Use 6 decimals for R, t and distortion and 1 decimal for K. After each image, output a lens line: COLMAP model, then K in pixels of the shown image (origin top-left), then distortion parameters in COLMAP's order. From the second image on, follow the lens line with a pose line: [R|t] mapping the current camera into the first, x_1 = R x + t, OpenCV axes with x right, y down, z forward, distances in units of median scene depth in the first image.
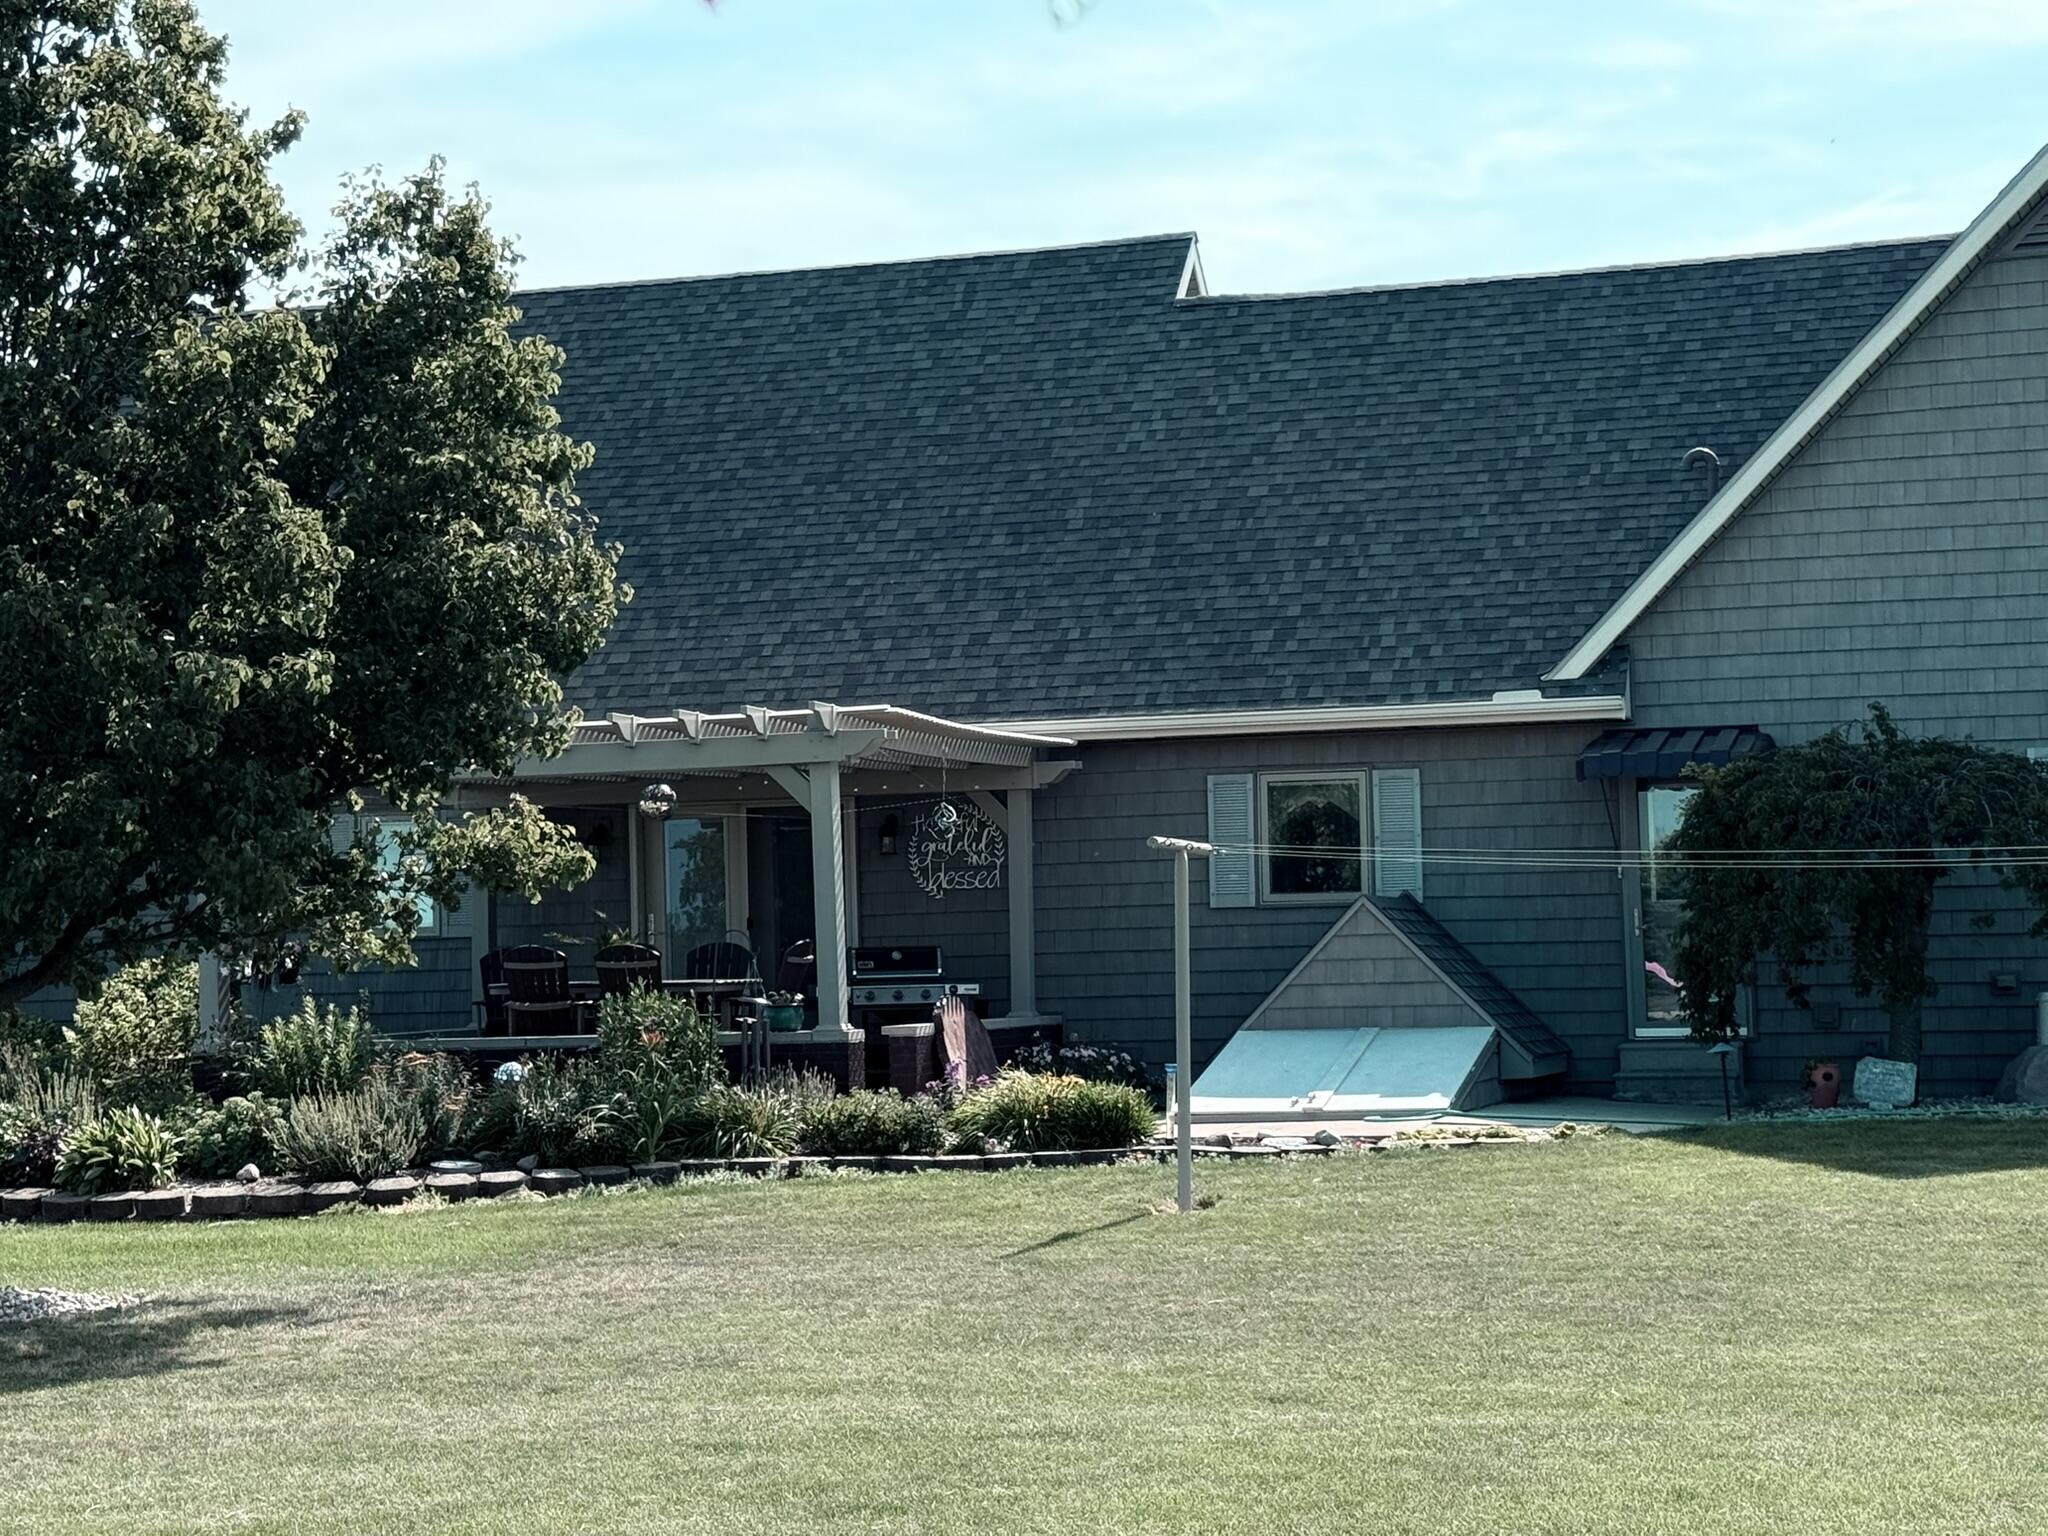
lens RADIAL K [[3658.4, 0, 1024.0], [0, 3658.4, 768.0], [0, 0, 1]] dist [0.152733, -0.032347]
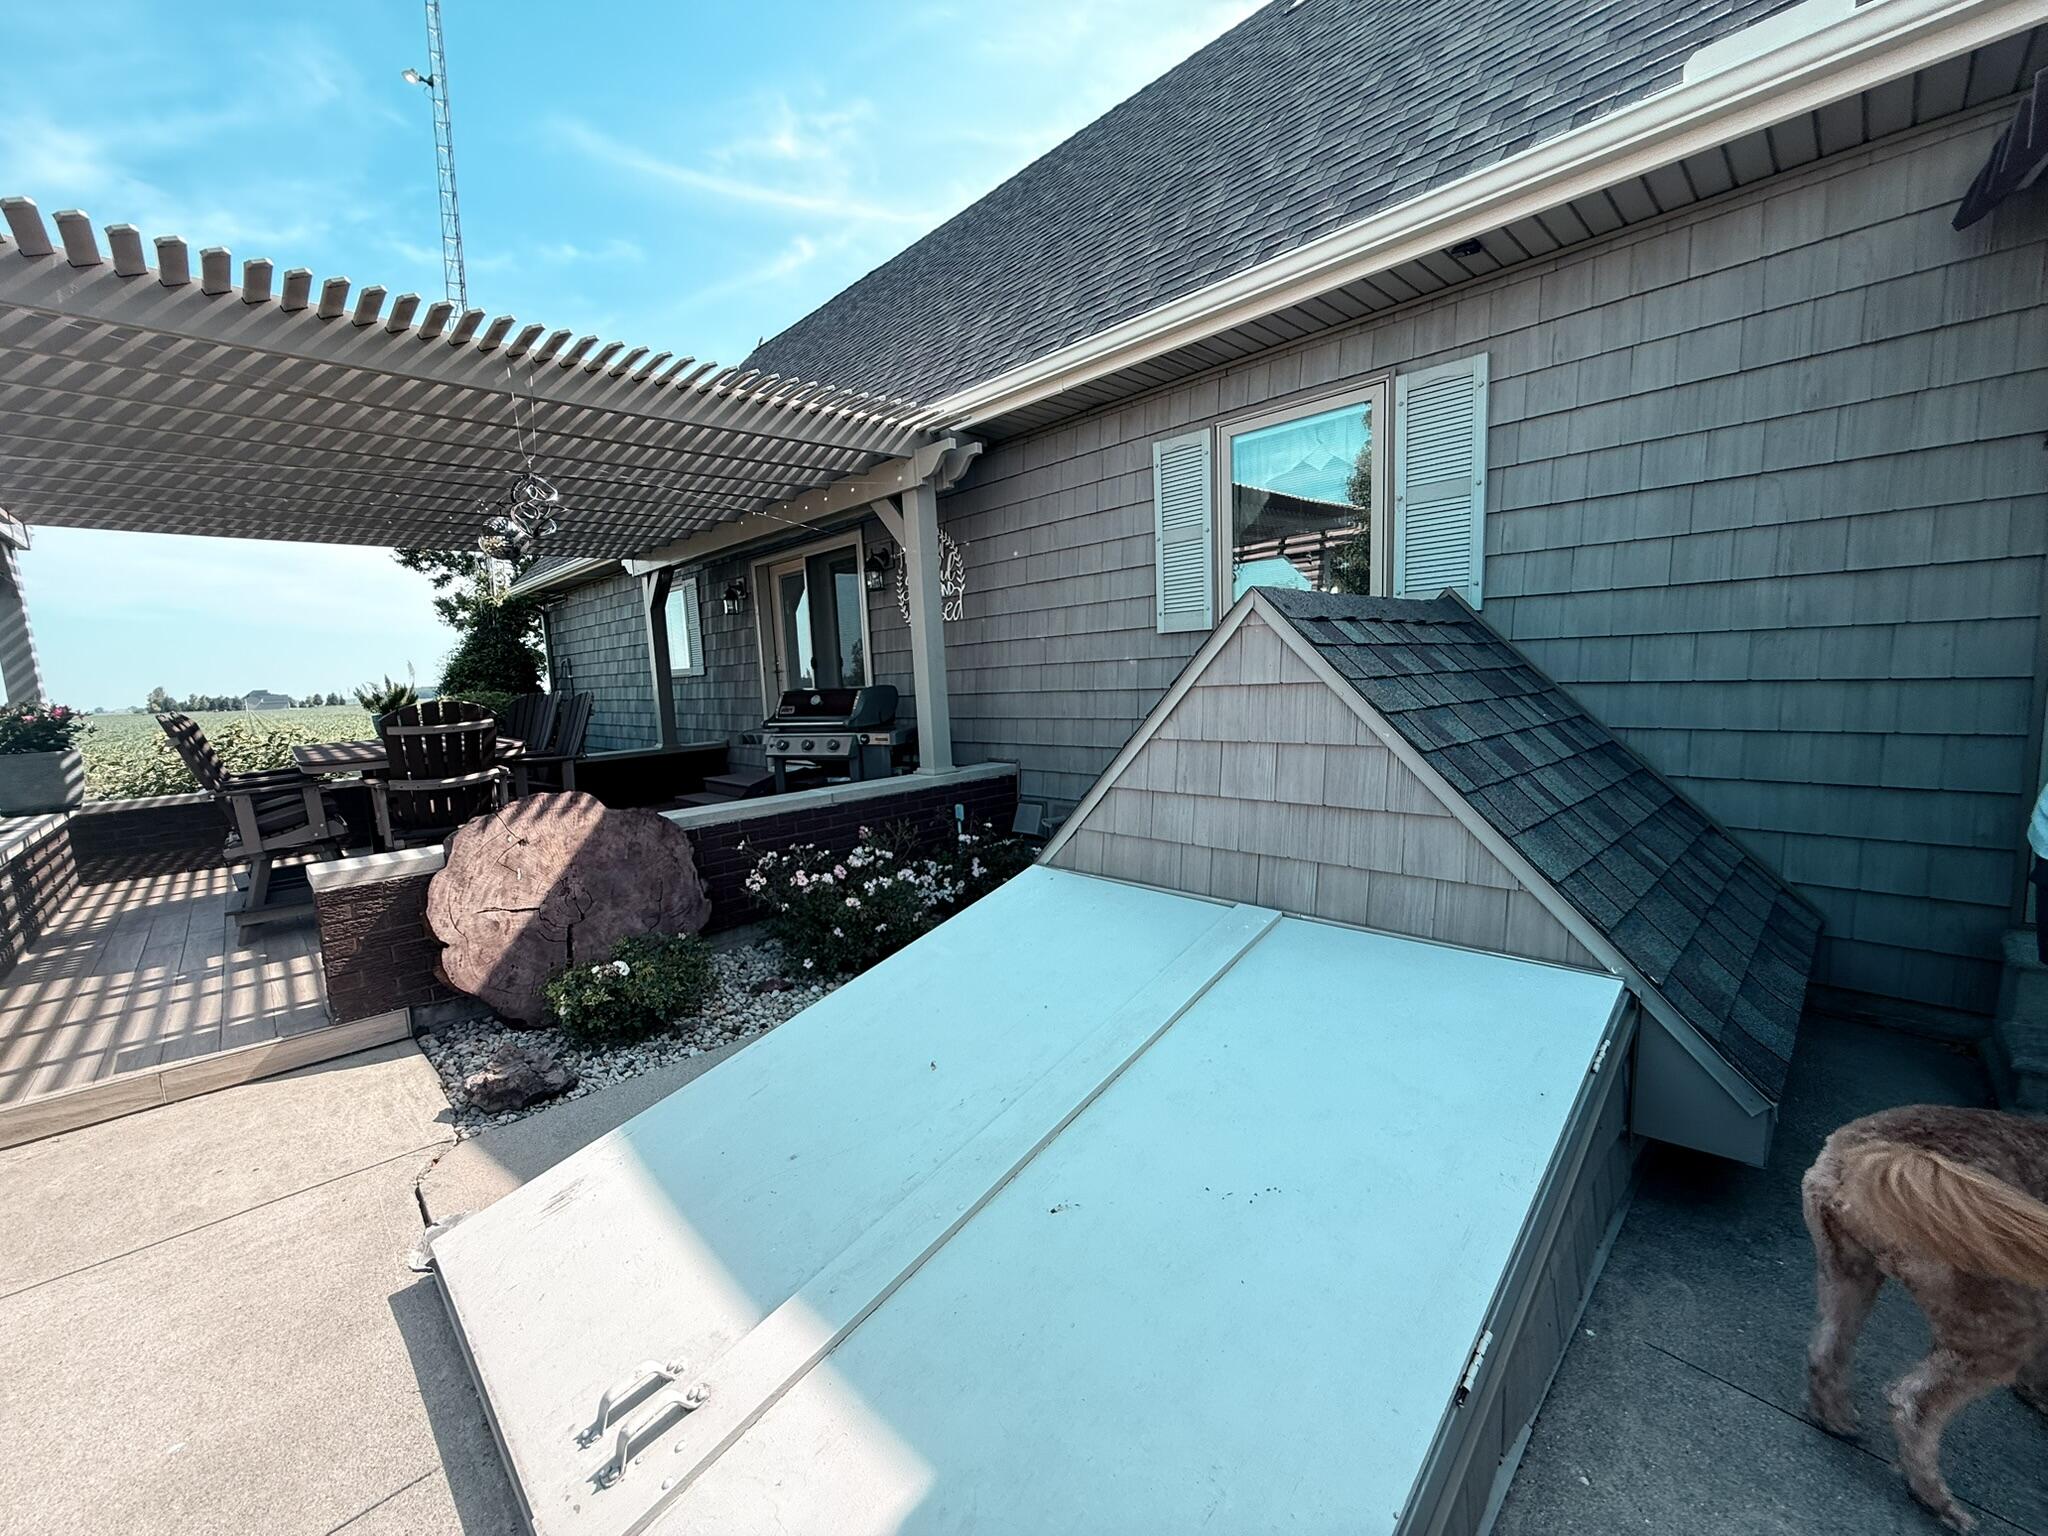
lens RADIAL K [[819.7, 0, 1024.0], [0, 819.7, 768.0], [0, 0, 1]] dist [0.000187, 0.000010]
pose [[0.878242, 0.040228, -0.476521, 0.107929], [0.050662, 0.983021, 0.176360, 0.034984], [0.475525, -0.179028, 0.861293, 0.855507]]
